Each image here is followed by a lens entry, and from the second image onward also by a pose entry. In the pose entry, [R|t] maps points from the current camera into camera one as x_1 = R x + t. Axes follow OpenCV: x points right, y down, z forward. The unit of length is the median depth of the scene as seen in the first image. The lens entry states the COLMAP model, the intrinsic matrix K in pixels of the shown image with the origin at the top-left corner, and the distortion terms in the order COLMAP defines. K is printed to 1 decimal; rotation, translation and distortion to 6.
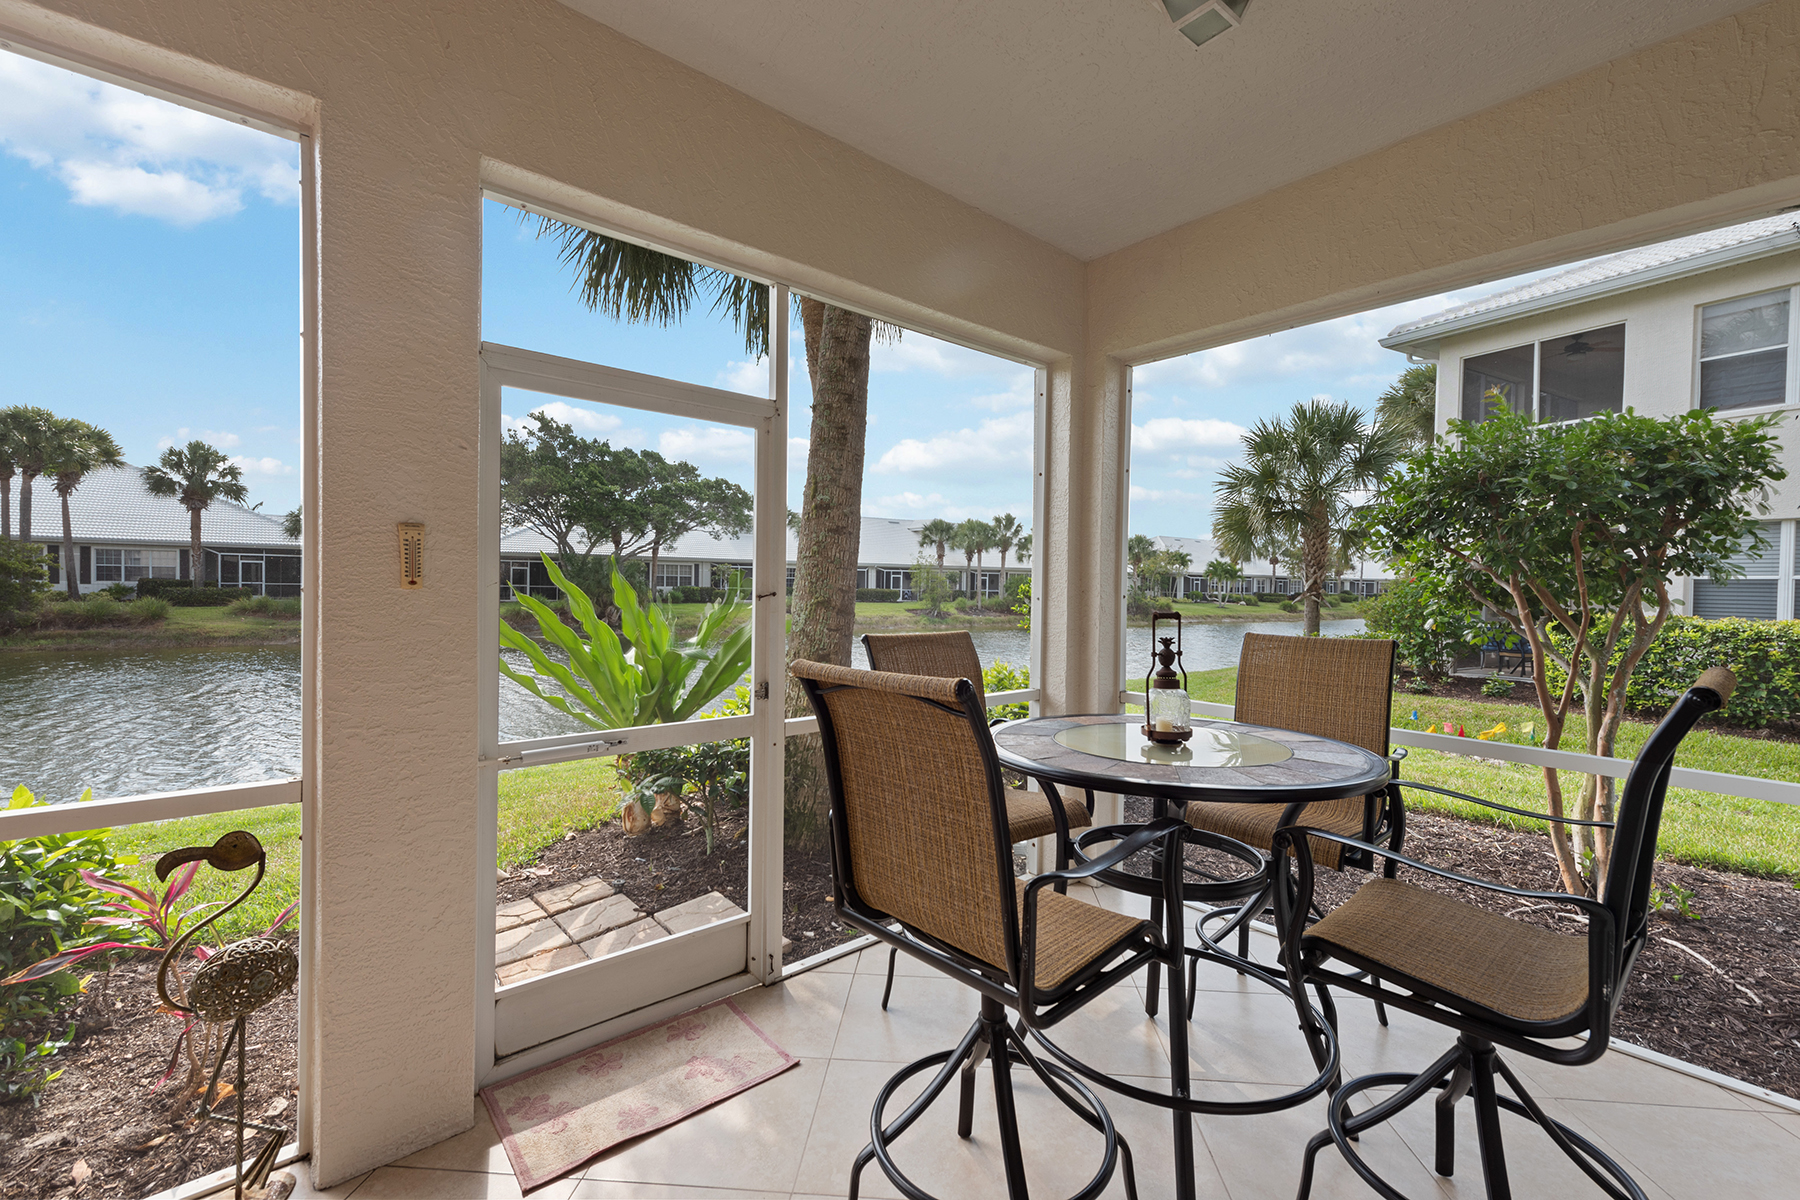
lens RADIAL K [[747.5, 0, 899.2], [0, 747.5, 596.8], [0, 0, 1]] dist [0.014626, -0.004369]
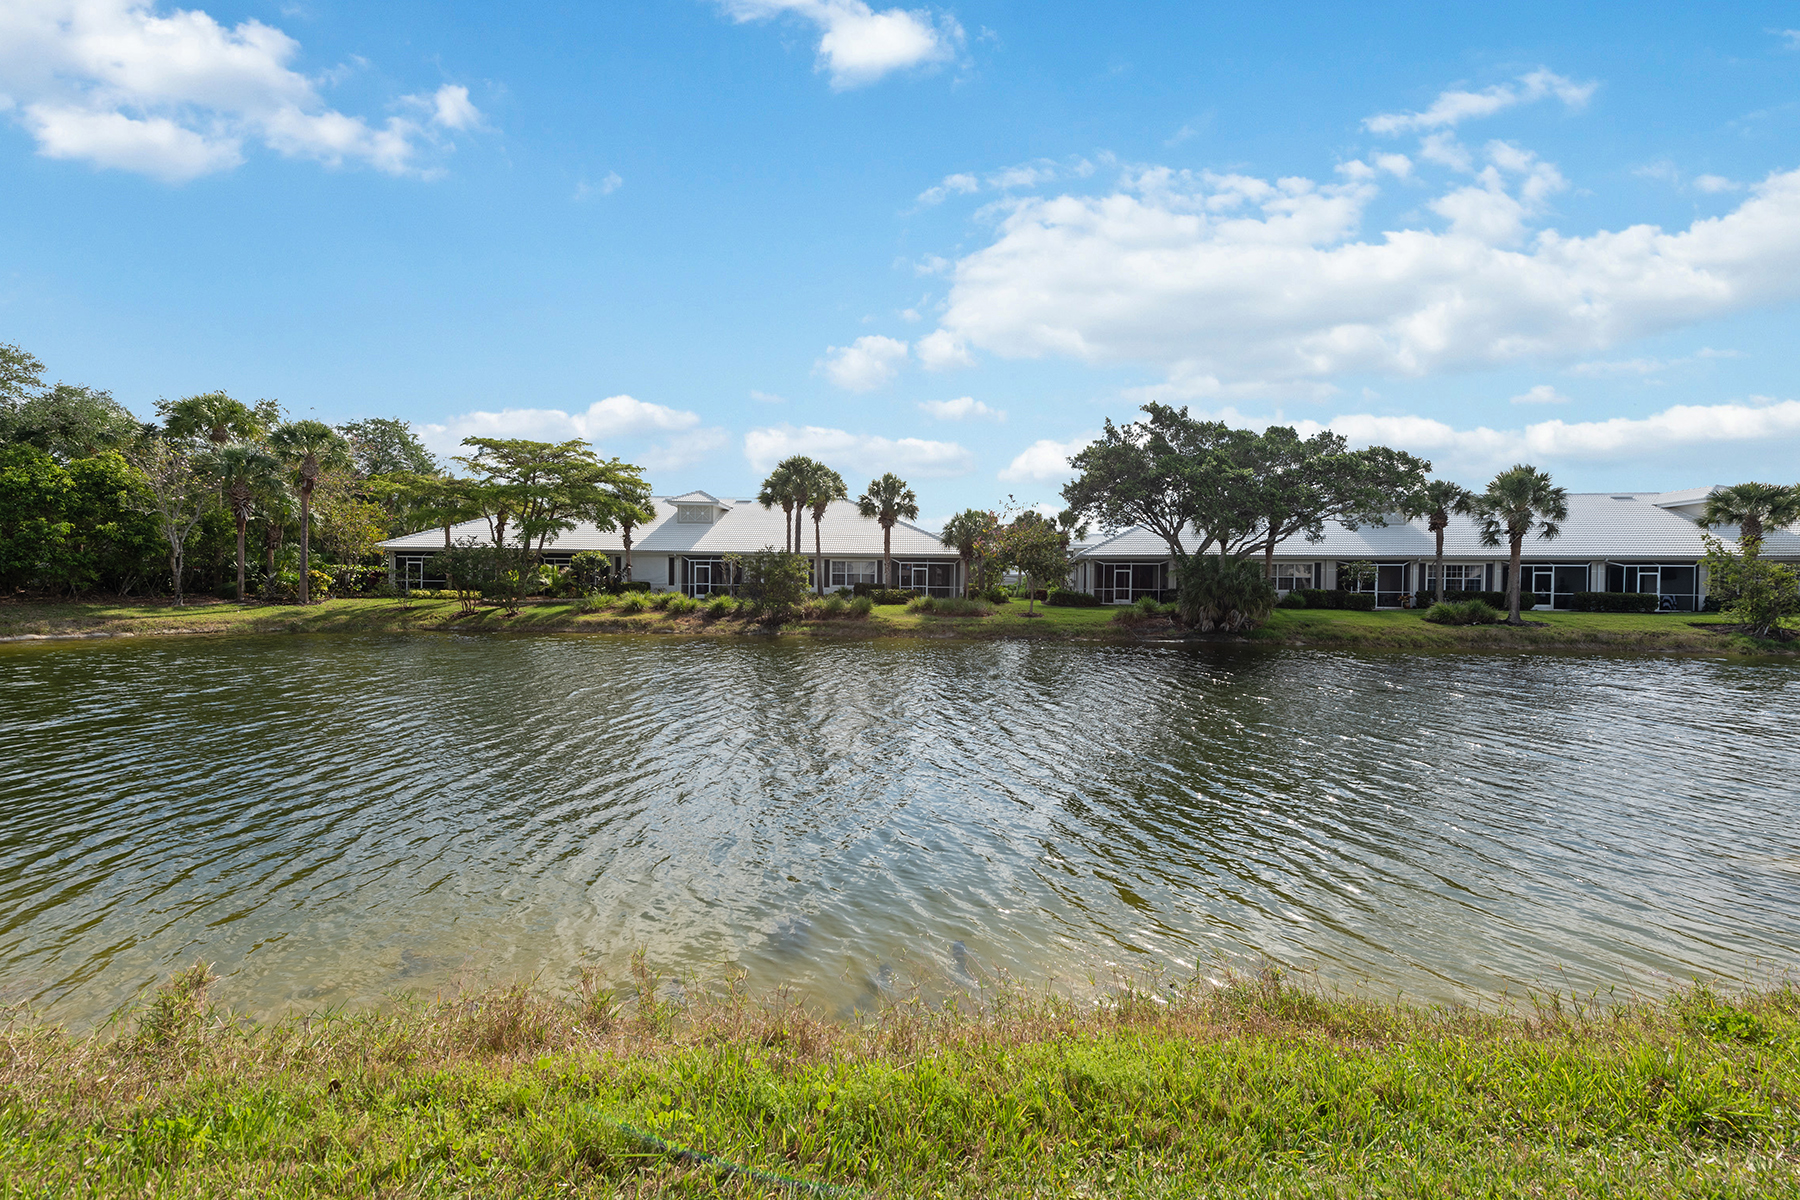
lens RADIAL K [[701.5, 0, 897.9], [0, 701.5, 597.5], [0, 0, 1]] dist [0.014488, -0.005230]
pose [[0.752412, 0.001483, -0.658691, -0.171208], [-0.011117, 0.999884, -0.010448, 0.014079], [0.658598, 0.015184, 0.752341, 0.155063]]
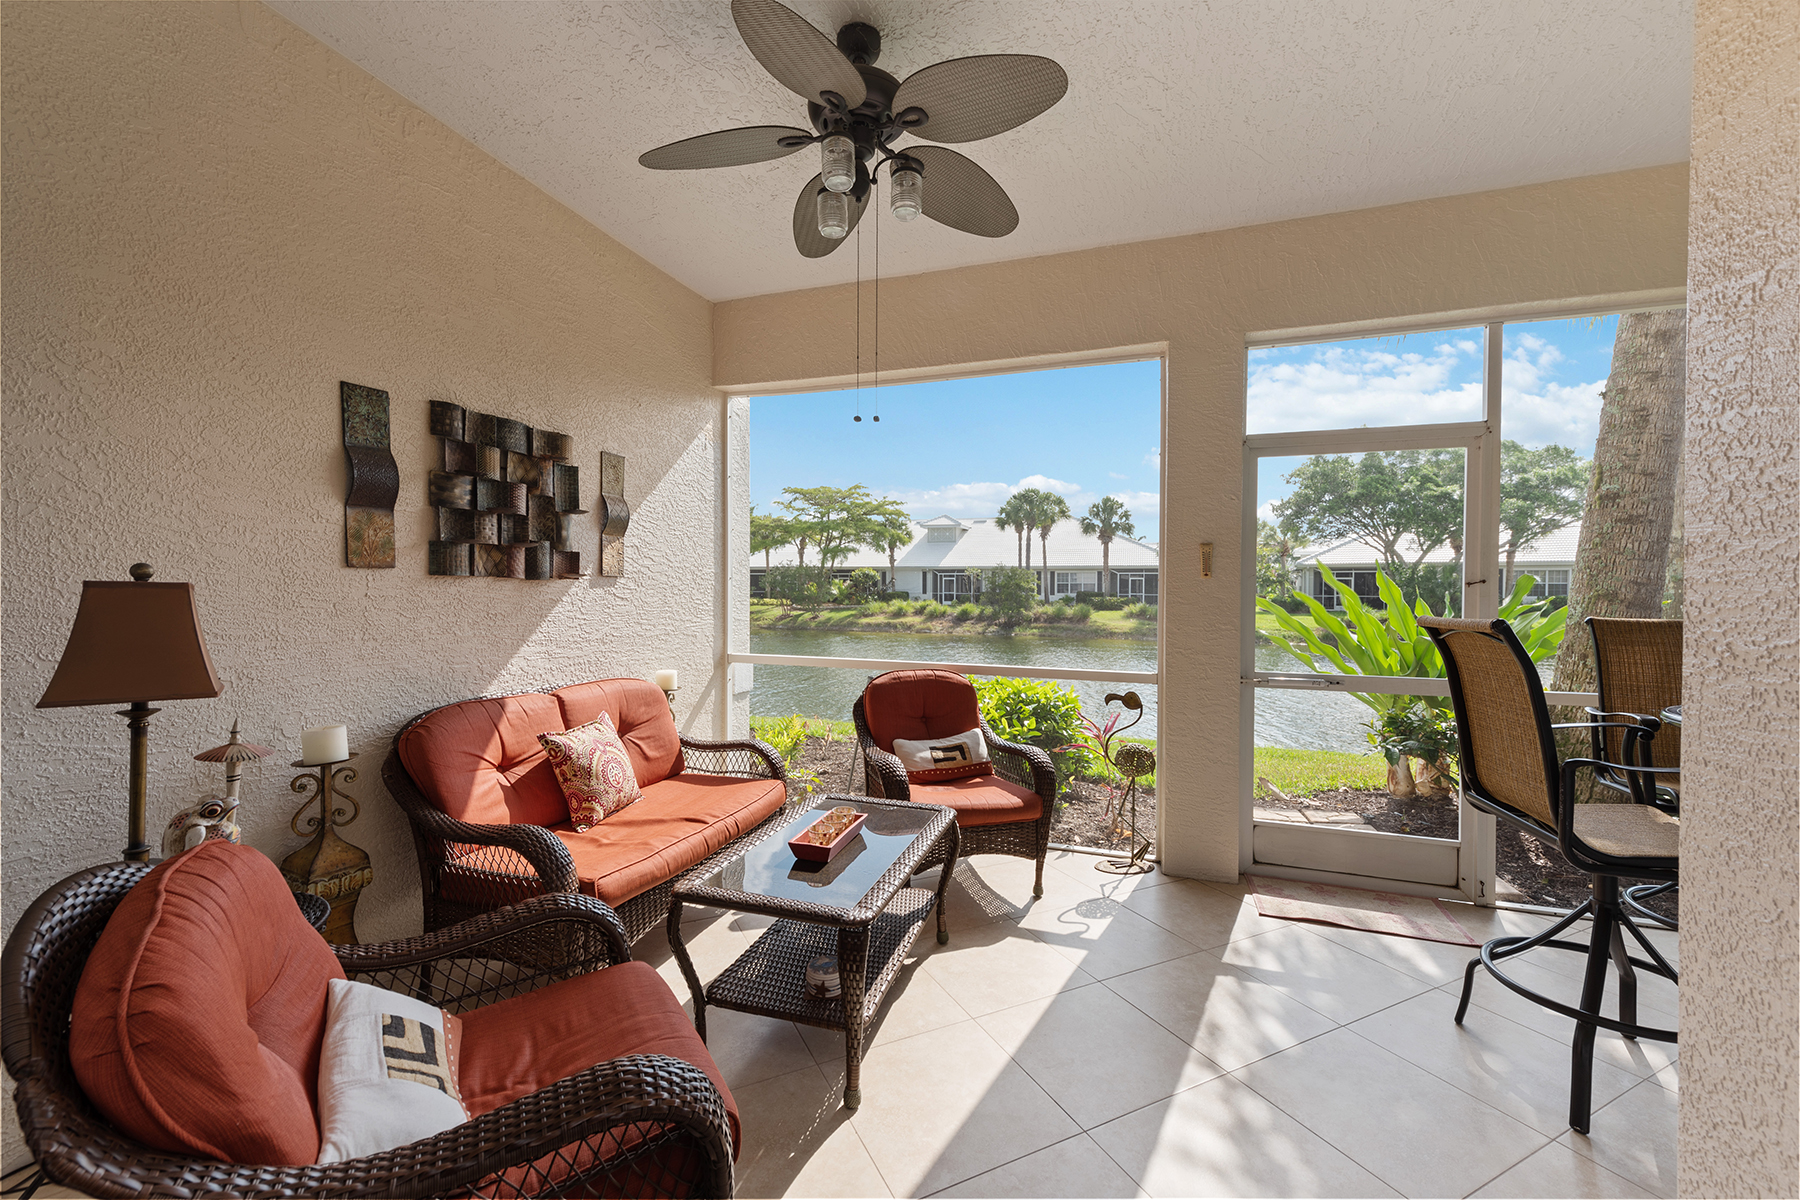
lens RADIAL K [[707.2, 0, 896.3], [0, 707.2, 594.3], [0, 0, 1]] dist [0.014000, -0.005569]
pose [[0.509354, -0.004384, -0.860546, 0.027013], [-0.012079, 0.999852, -0.012243, 0.003442], [0.860472, 0.016631, 0.509226, -0.031824]]
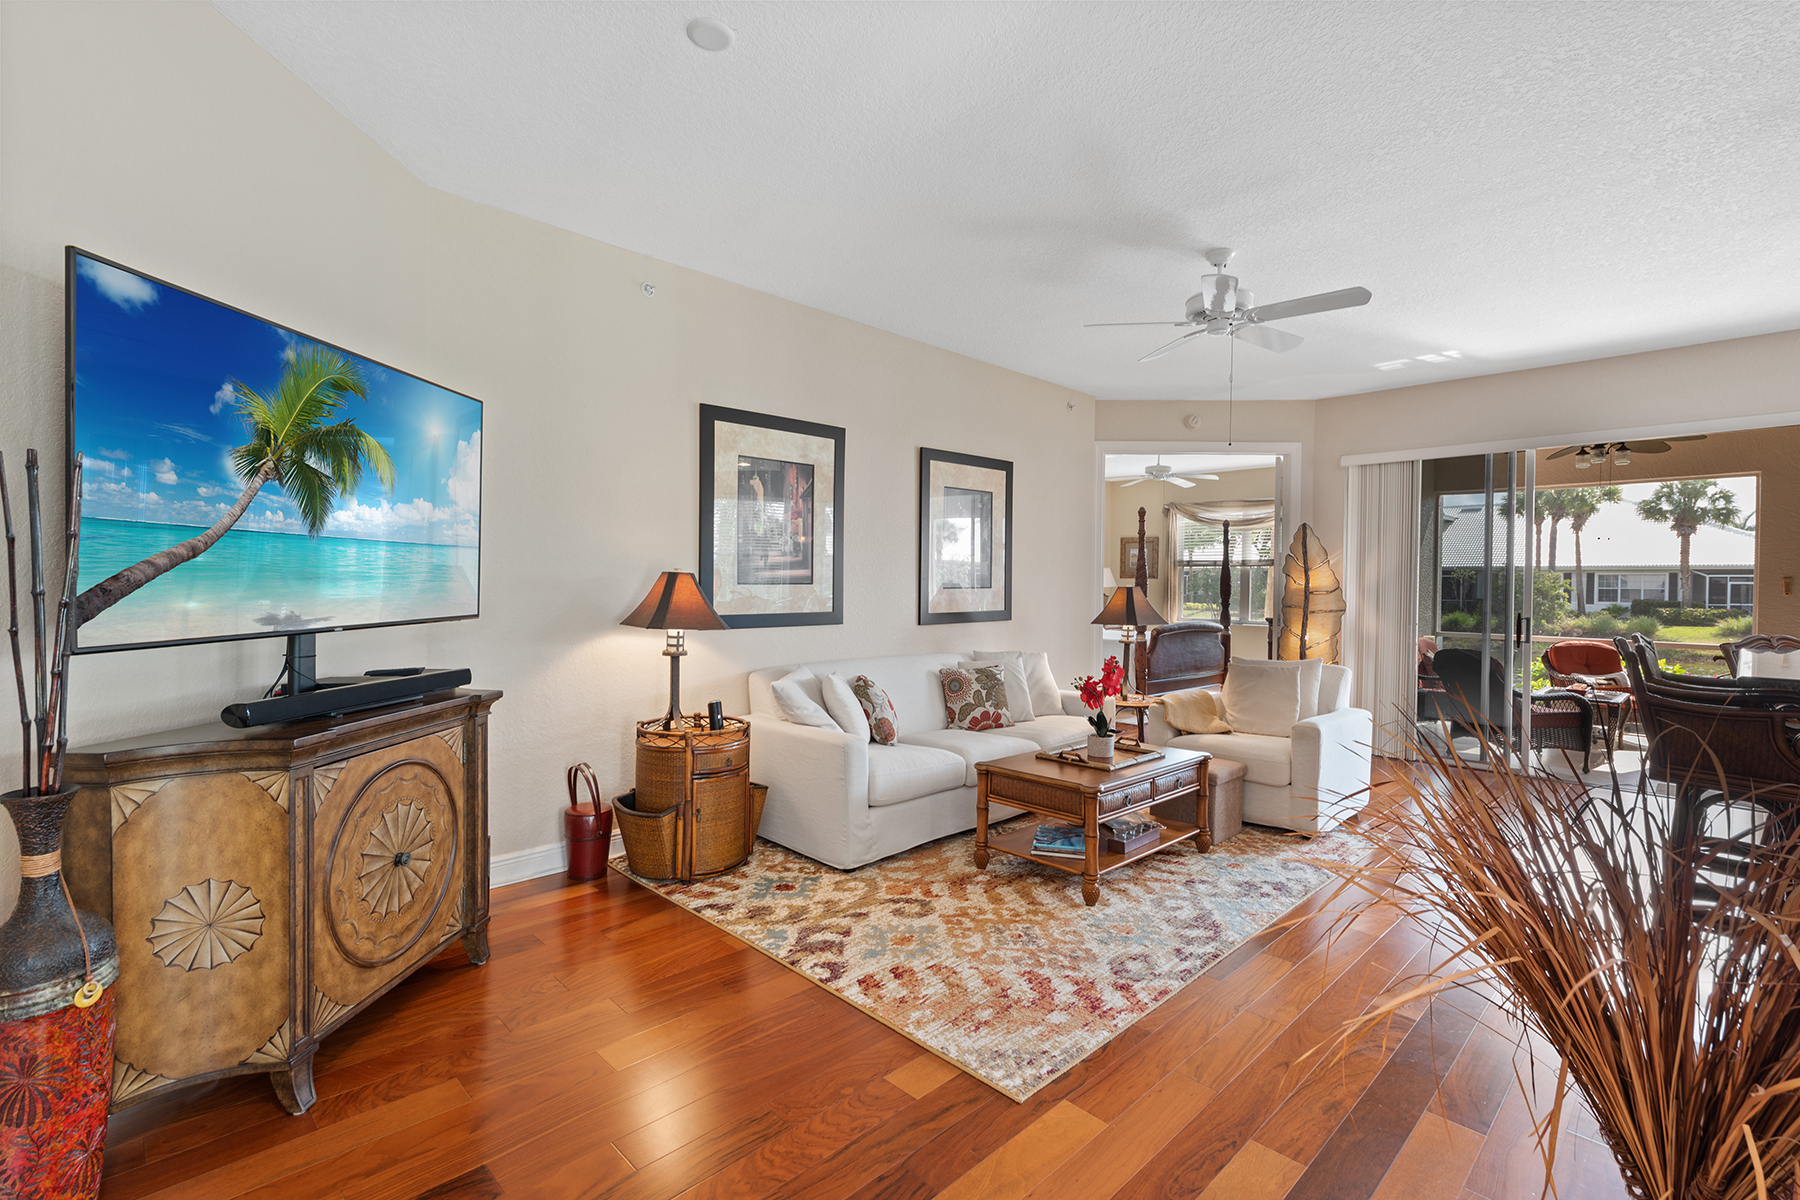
lens RADIAL K [[805.6, 0, 893.4], [0, 805.6, 597.4], [0, 0, 1]] dist [0.000289, -0.000172]
pose [[0.050144, -0.000869, -0.998742, 0.164932], [-0.028314, 0.999596, -0.002291, 0.007253], [0.998341, 0.028393, 0.050099, -0.190637]]
